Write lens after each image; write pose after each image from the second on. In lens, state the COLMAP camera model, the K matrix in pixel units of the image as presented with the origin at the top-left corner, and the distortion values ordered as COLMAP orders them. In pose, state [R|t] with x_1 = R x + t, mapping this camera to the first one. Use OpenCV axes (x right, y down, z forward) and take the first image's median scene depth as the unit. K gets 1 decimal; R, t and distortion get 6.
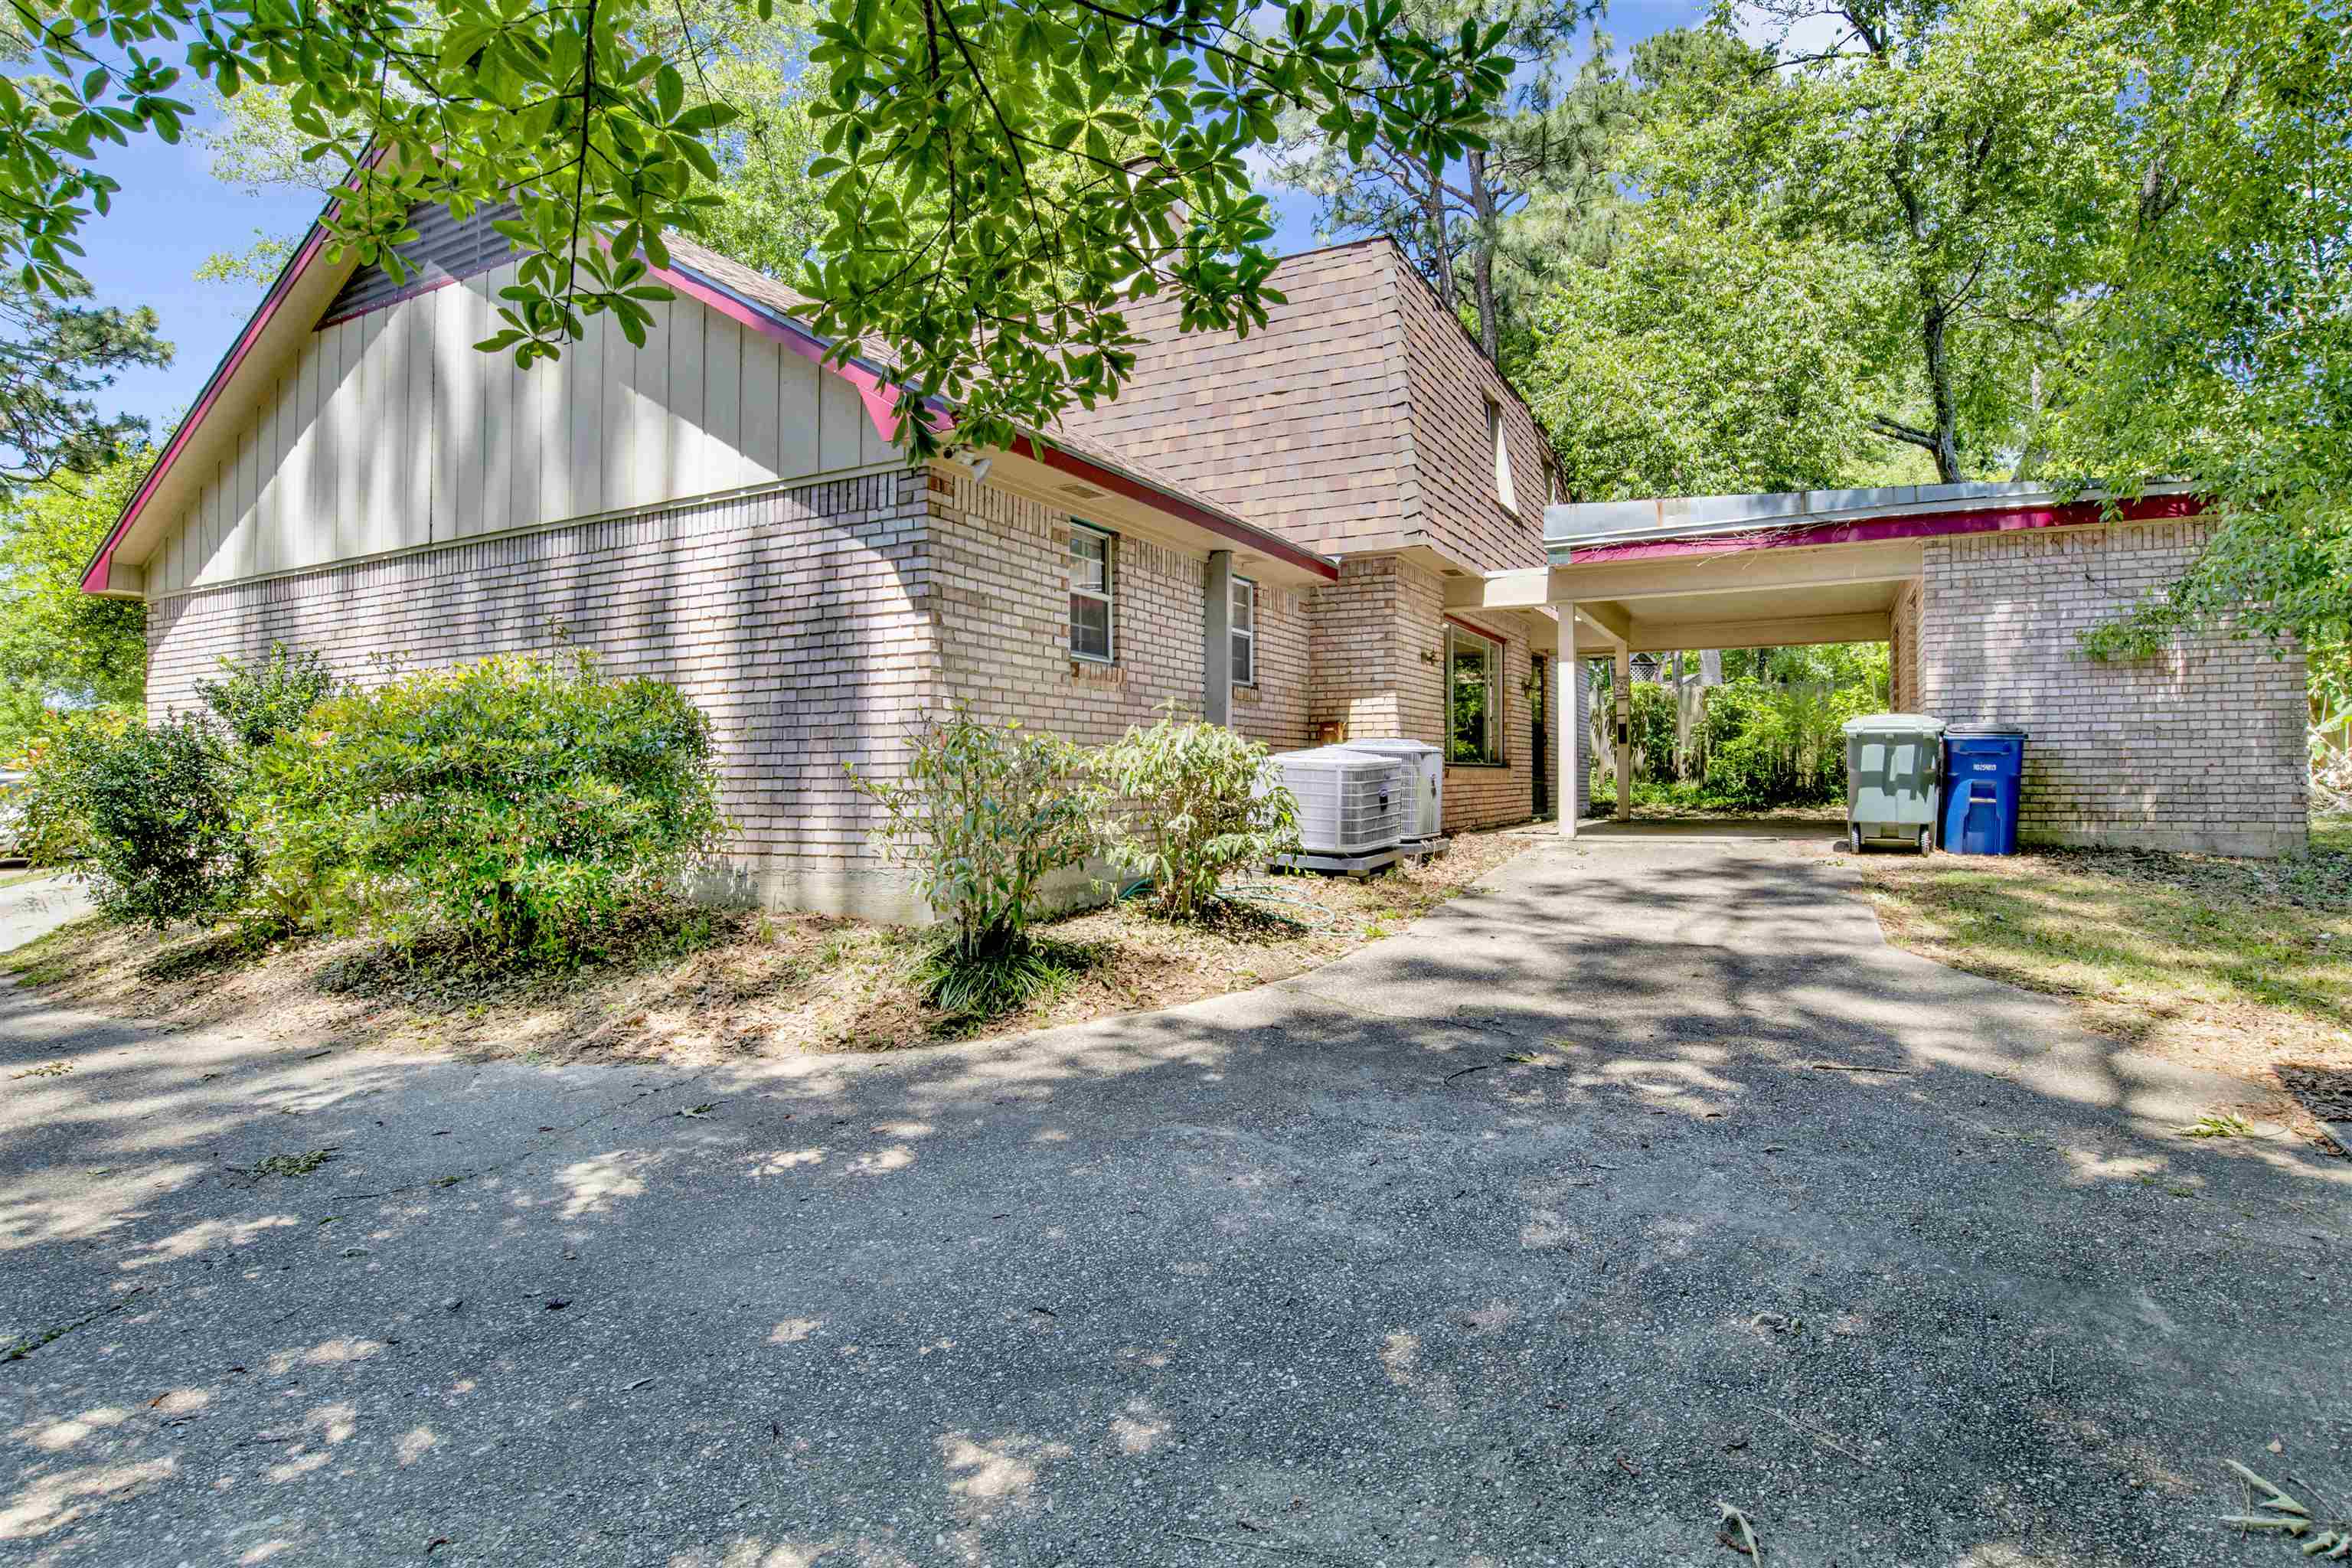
lens RADIAL K [[1244.3, 0, 1173.8], [0, 1244.3, 768.0], [0, 0, 1]] dist [-0.086705, 0.036654]
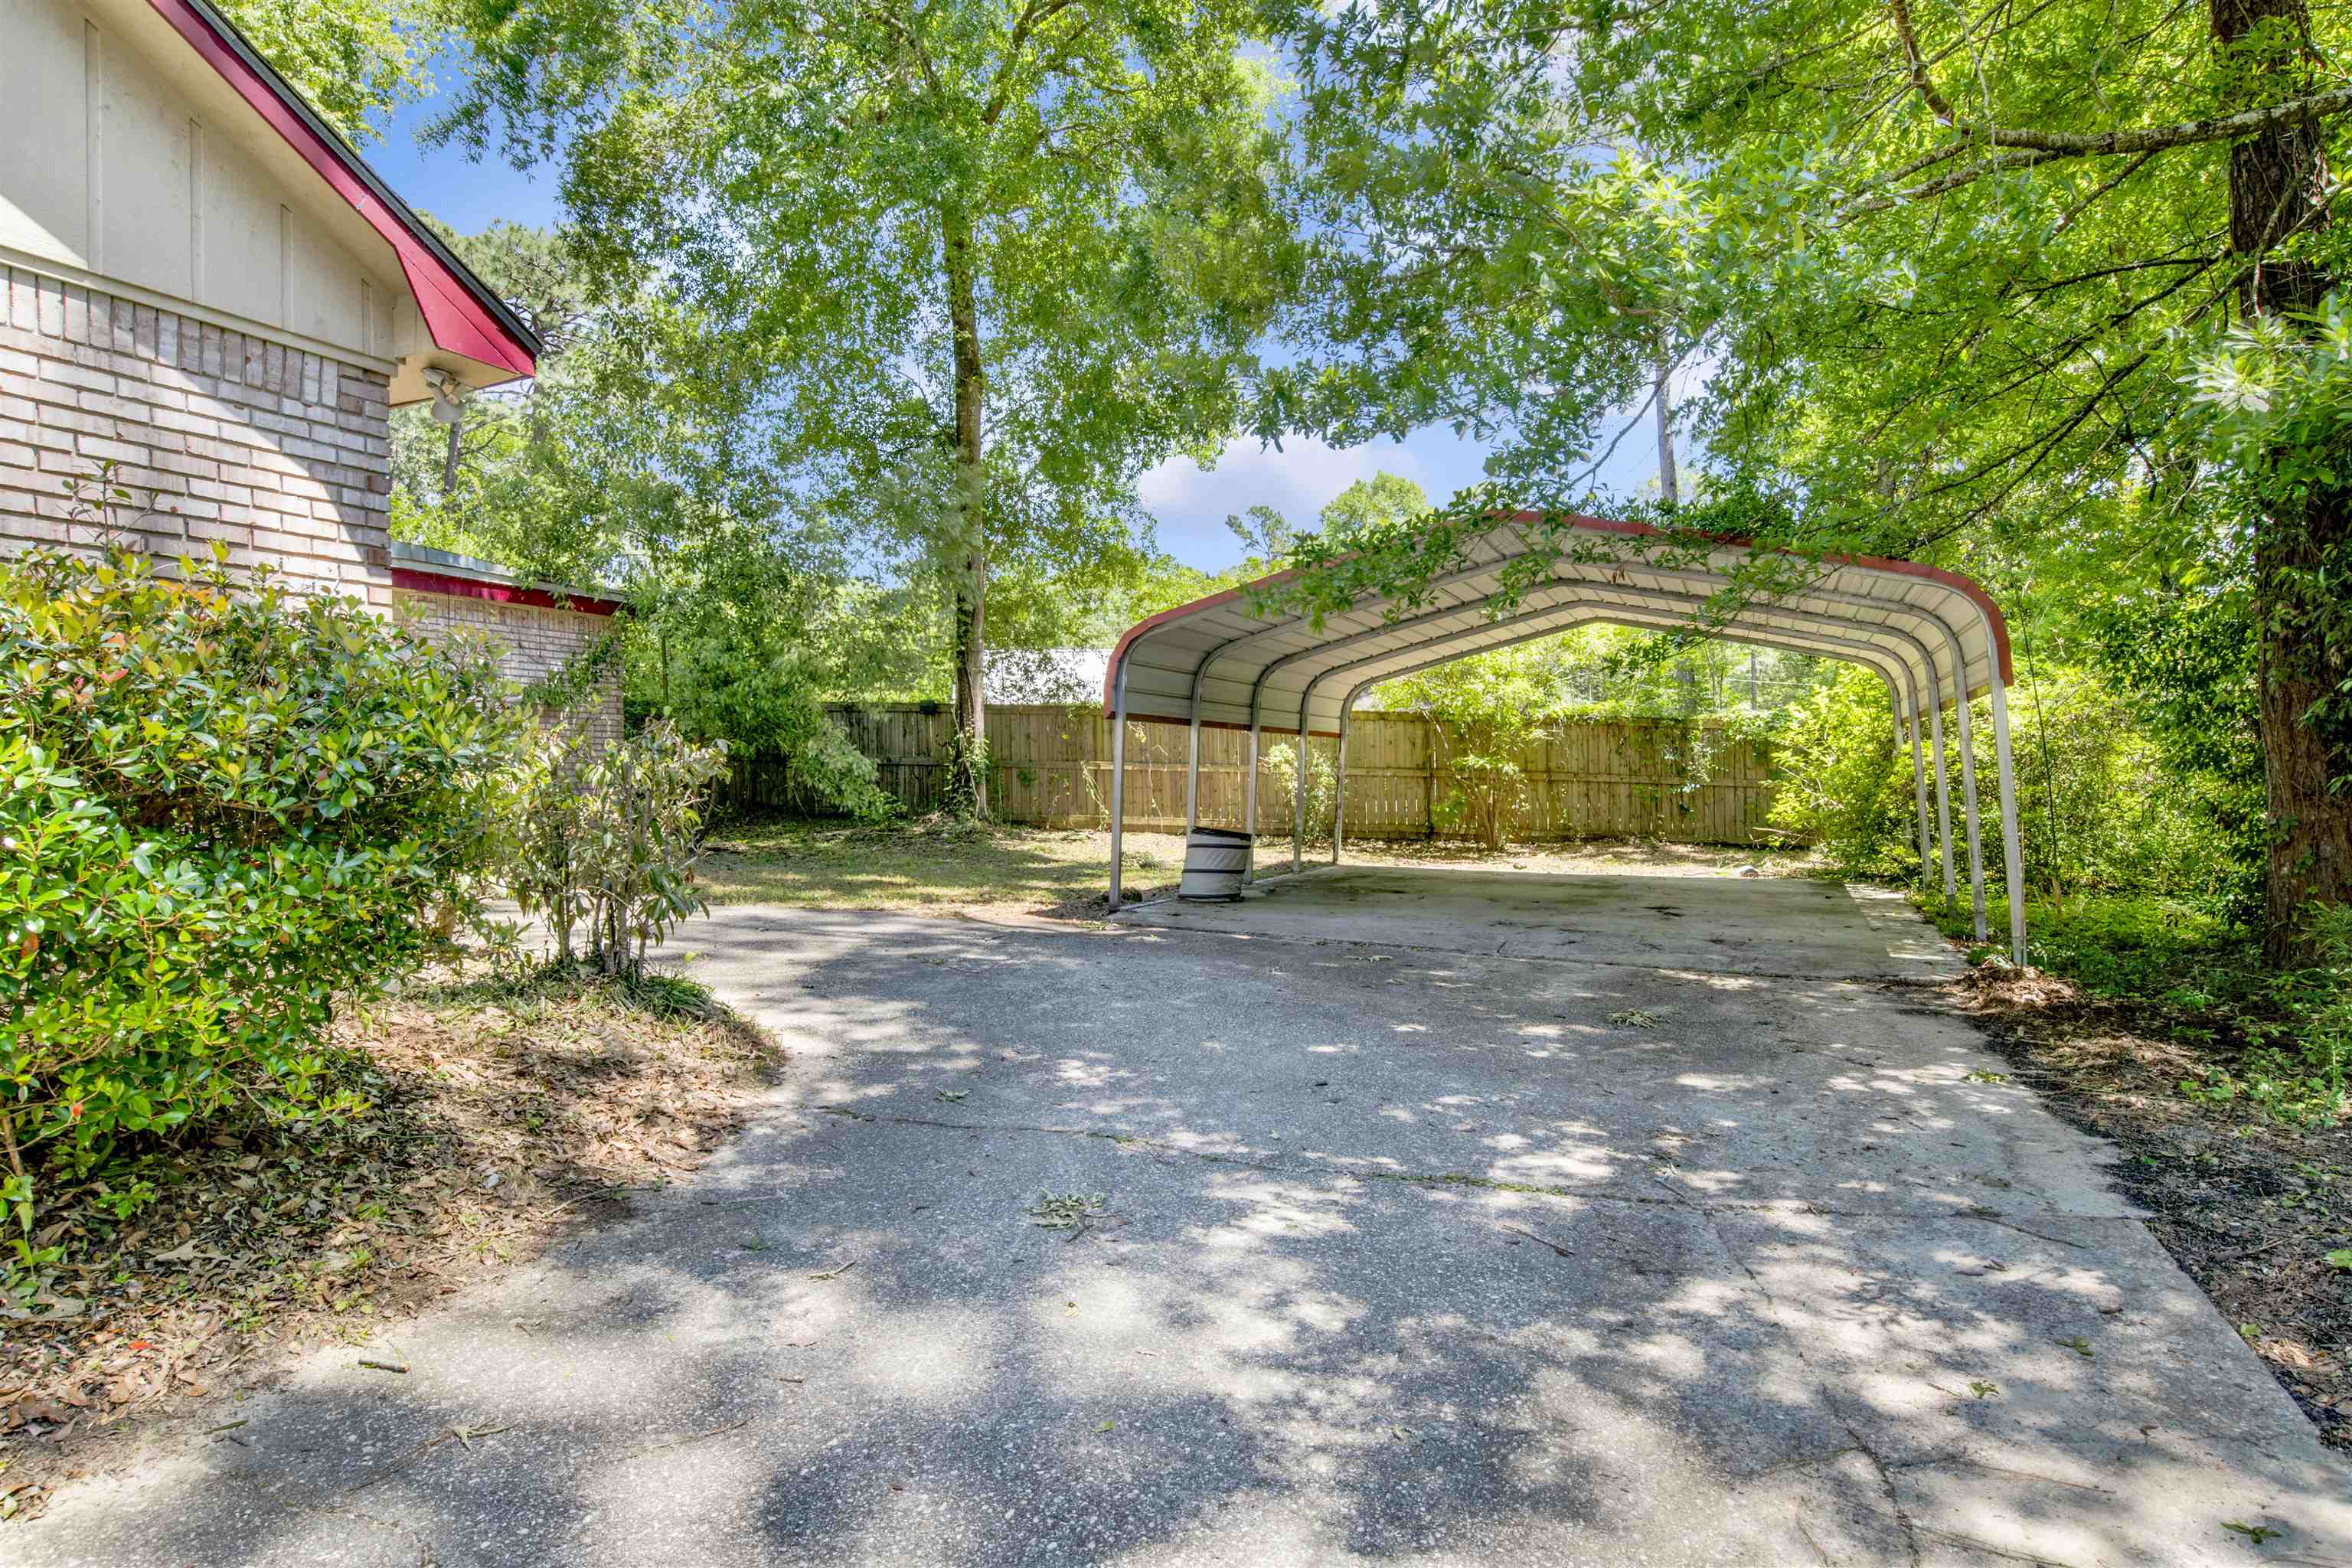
lens RADIAL K [[1271.9, 0, 1193.2], [0, 1271.9, 768.7], [0, 0, 1]] dist [-0.073226, 0.026010]
pose [[-0.091239, 0.018616, 0.995655, -0.779624], [0.010467, 0.999788, -0.017734, 0.010142], [-0.995774, 0.008804, -0.091414, 0.459373]]
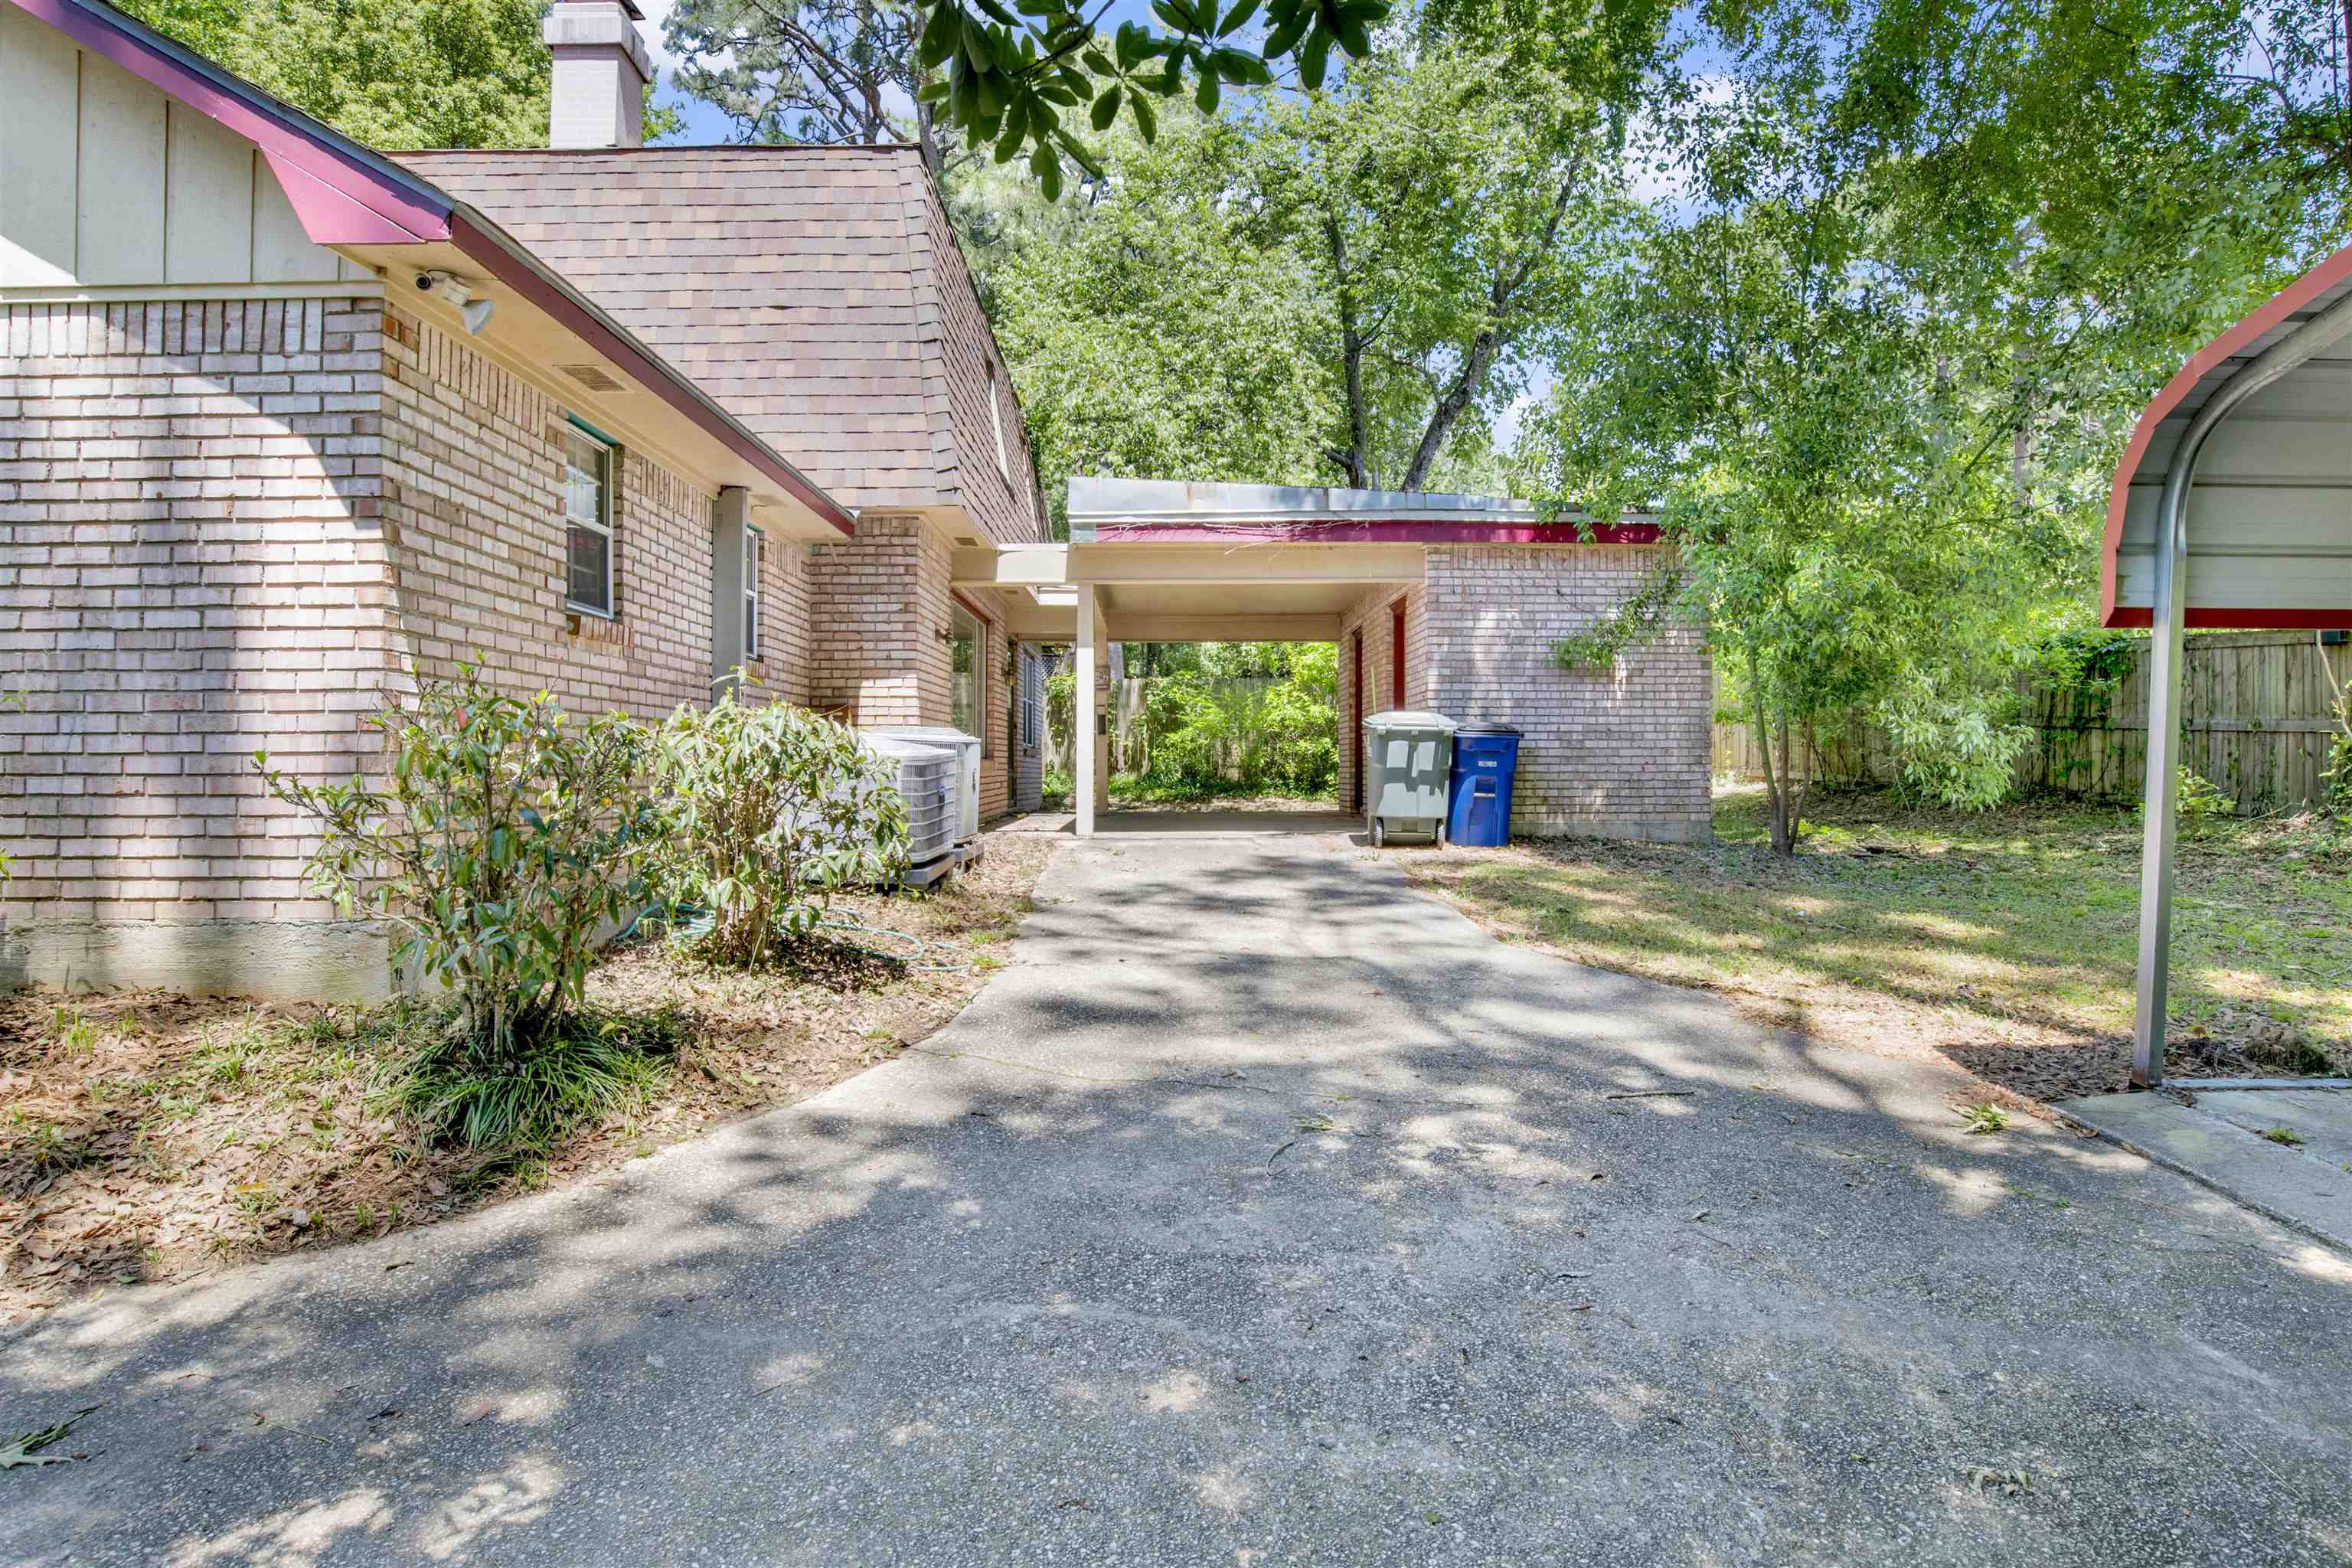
lens RADIAL K [[1271.9, 0, 1193.2], [0, 1271.9, 768.7], [0, 0, 1]] dist [-0.073226, 0.026010]
pose [[0.873353, 0.003609, 0.487075, -0.110432], [-0.008462, 0.999934, 0.007764, -0.003403], [-0.487015, -0.010902, 0.873326, 0.173318]]
